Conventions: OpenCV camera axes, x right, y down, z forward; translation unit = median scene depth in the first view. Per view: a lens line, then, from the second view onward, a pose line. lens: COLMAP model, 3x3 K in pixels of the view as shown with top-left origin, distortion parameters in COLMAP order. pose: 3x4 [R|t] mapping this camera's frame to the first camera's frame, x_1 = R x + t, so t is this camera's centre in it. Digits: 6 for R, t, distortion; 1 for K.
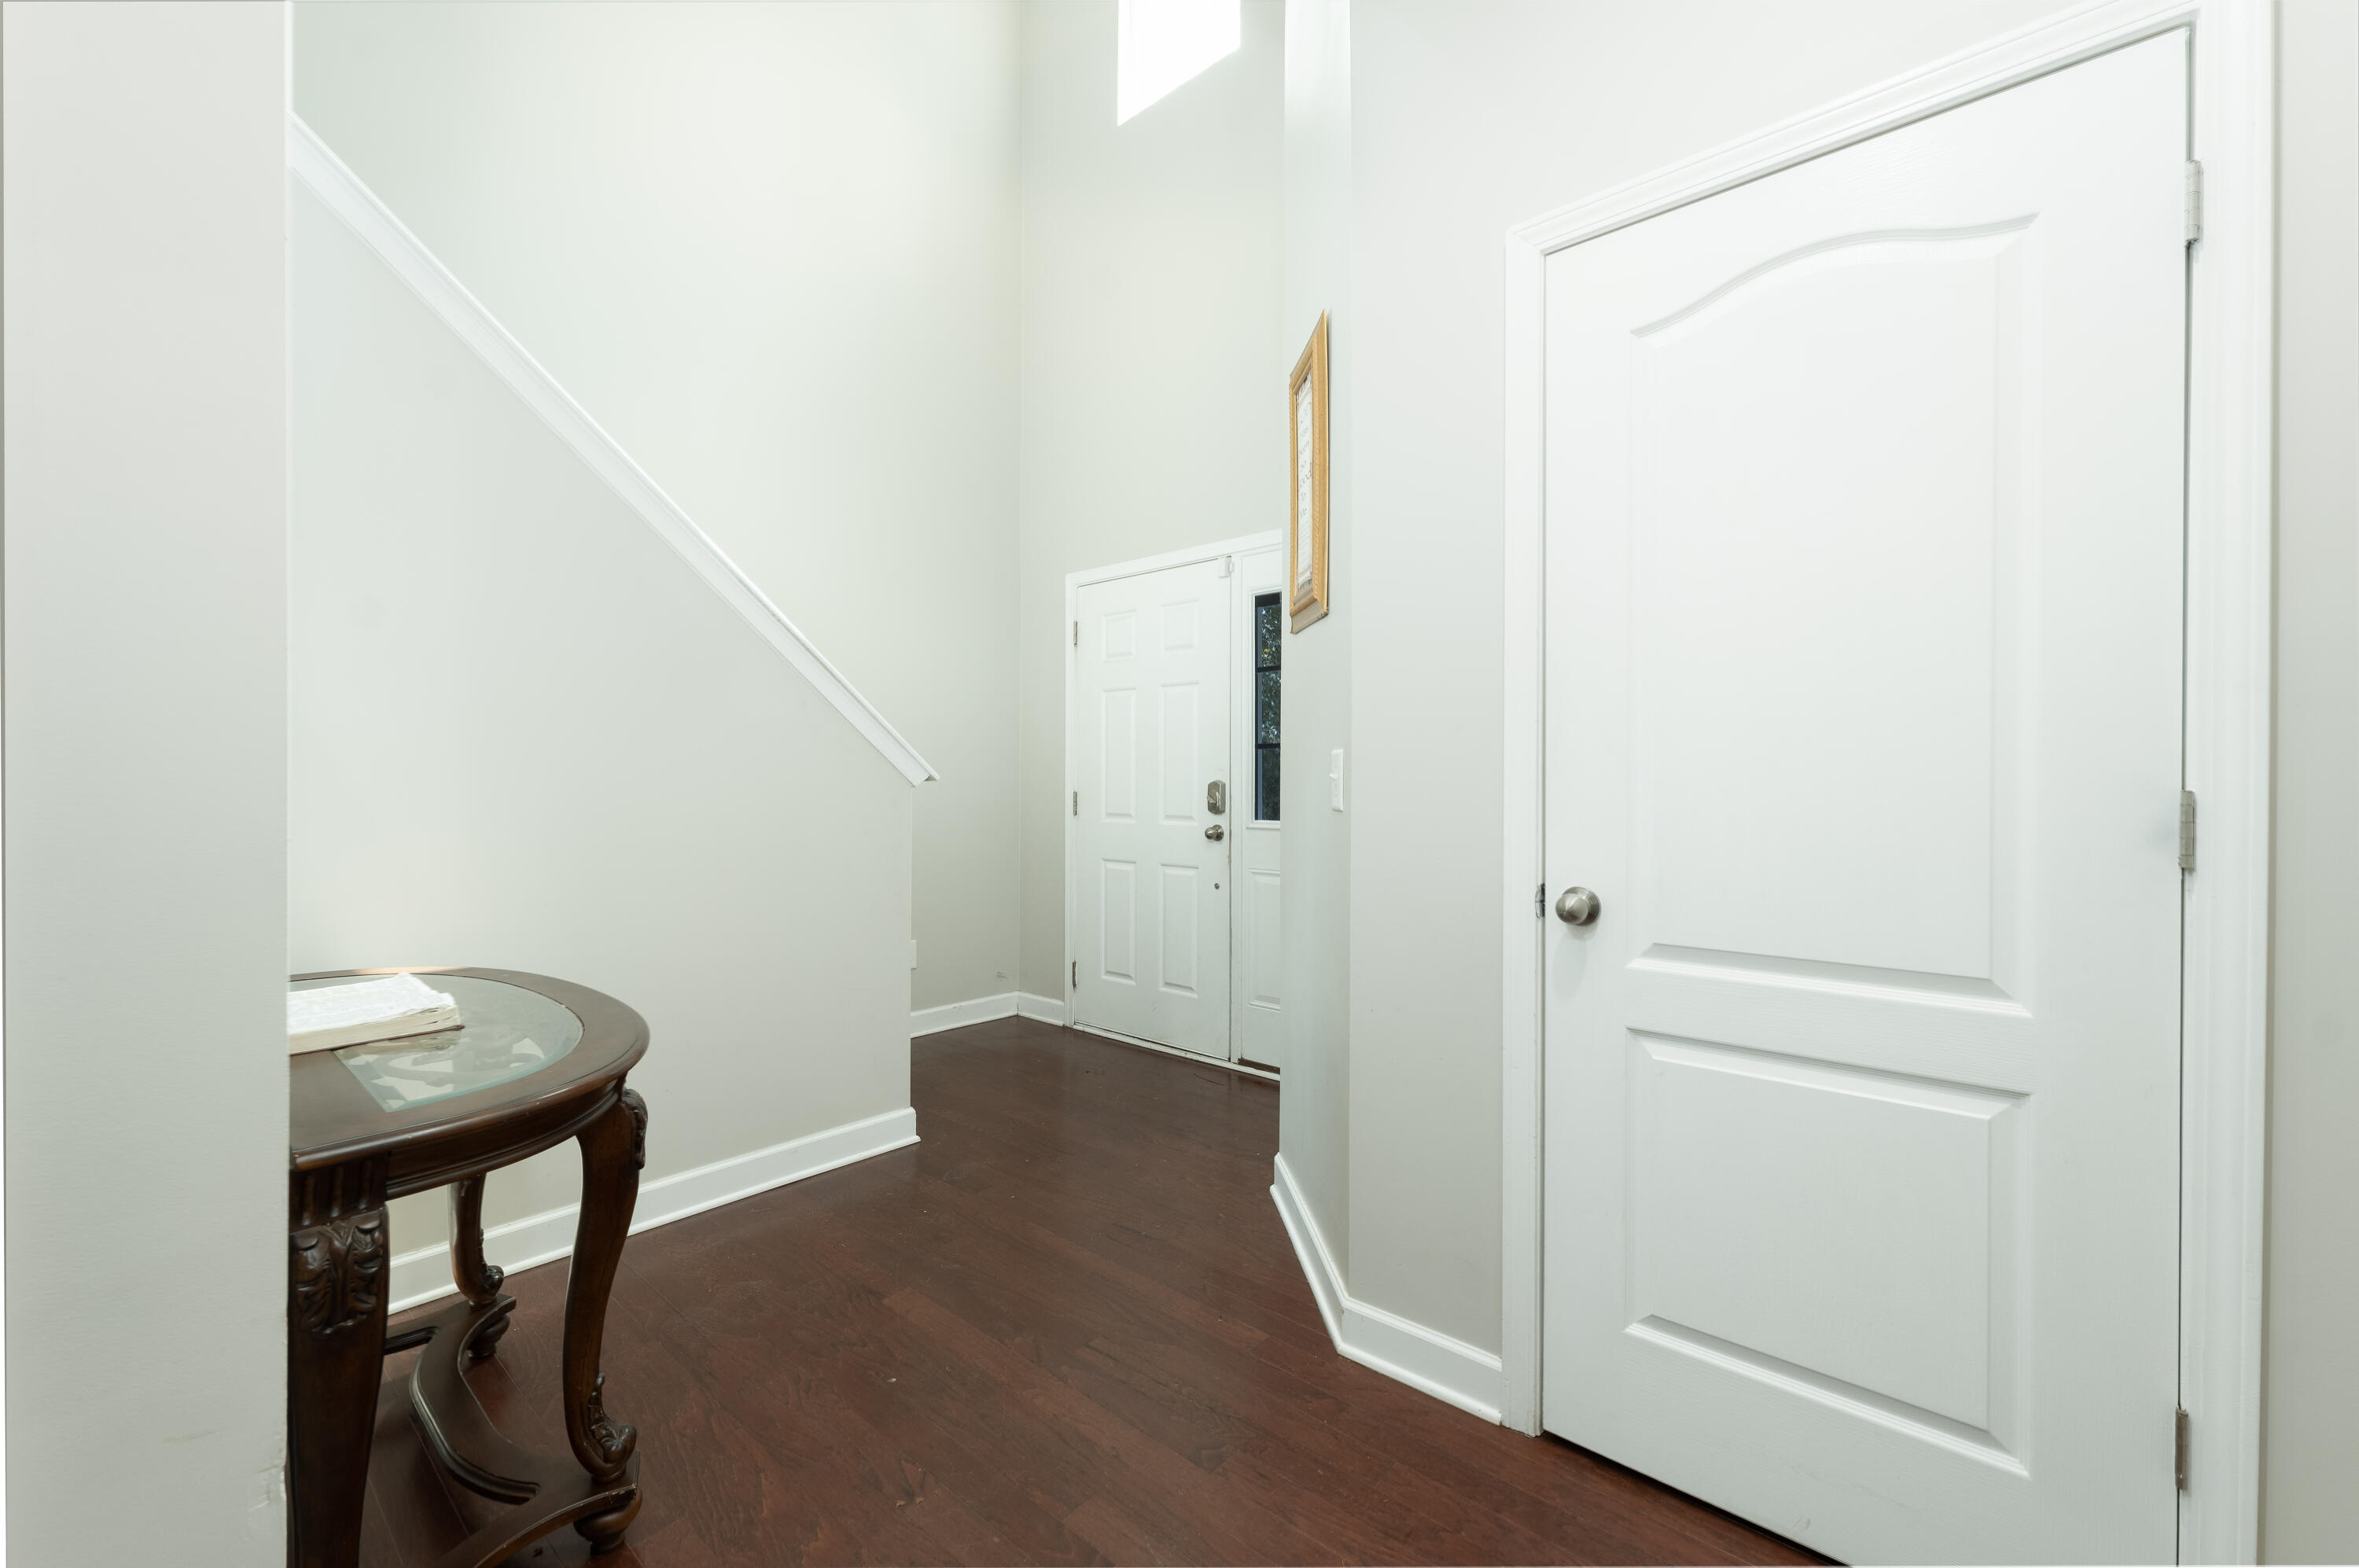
lens RADIAL K [[946.4, 0, 1186.1], [0, 946.4, 776.8], [0, 0, 1]] dist [0.000695, 0.000007]
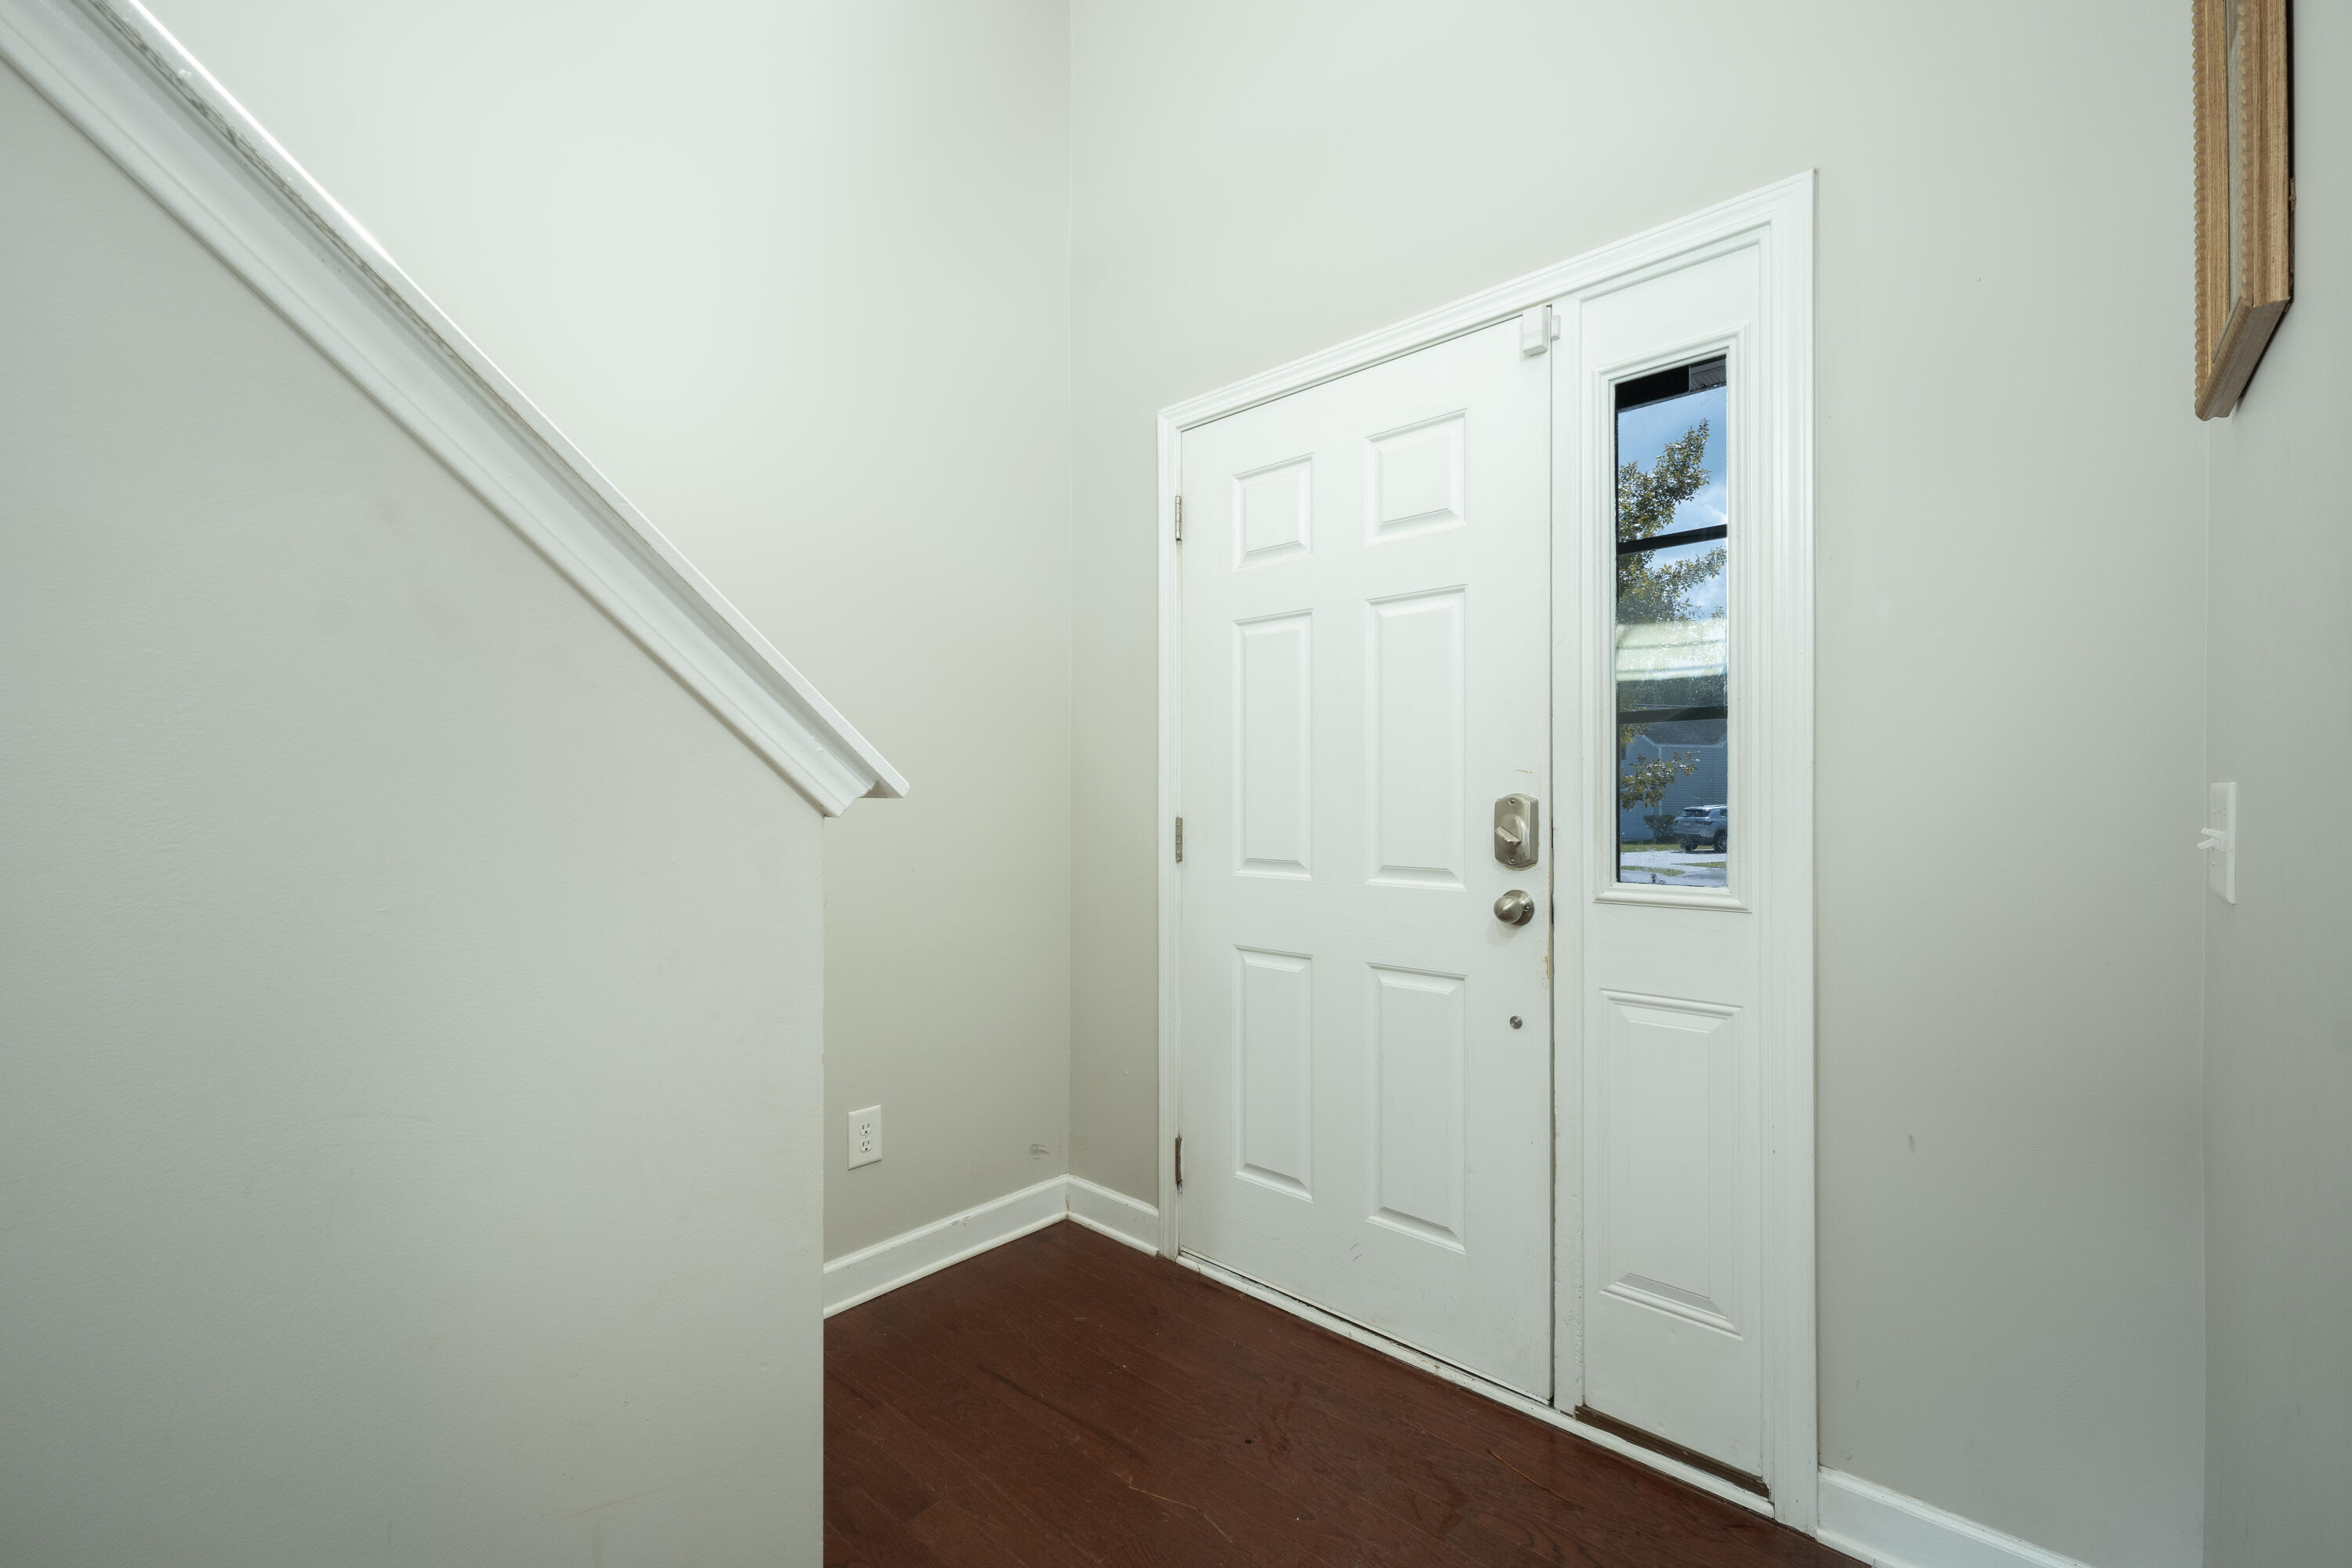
lens RADIAL K [[942.5, 0, 1170.6], [0, 942.5, 801.3], [0, 0, 1]] dist [0.002818, -0.000162]
pose [[0.999909, -0.003371, -0.013089, -0.122482], [0.003467, 0.999967, 0.007347, 0.002859], [0.013063, -0.007392, 0.999887, 0.502037]]
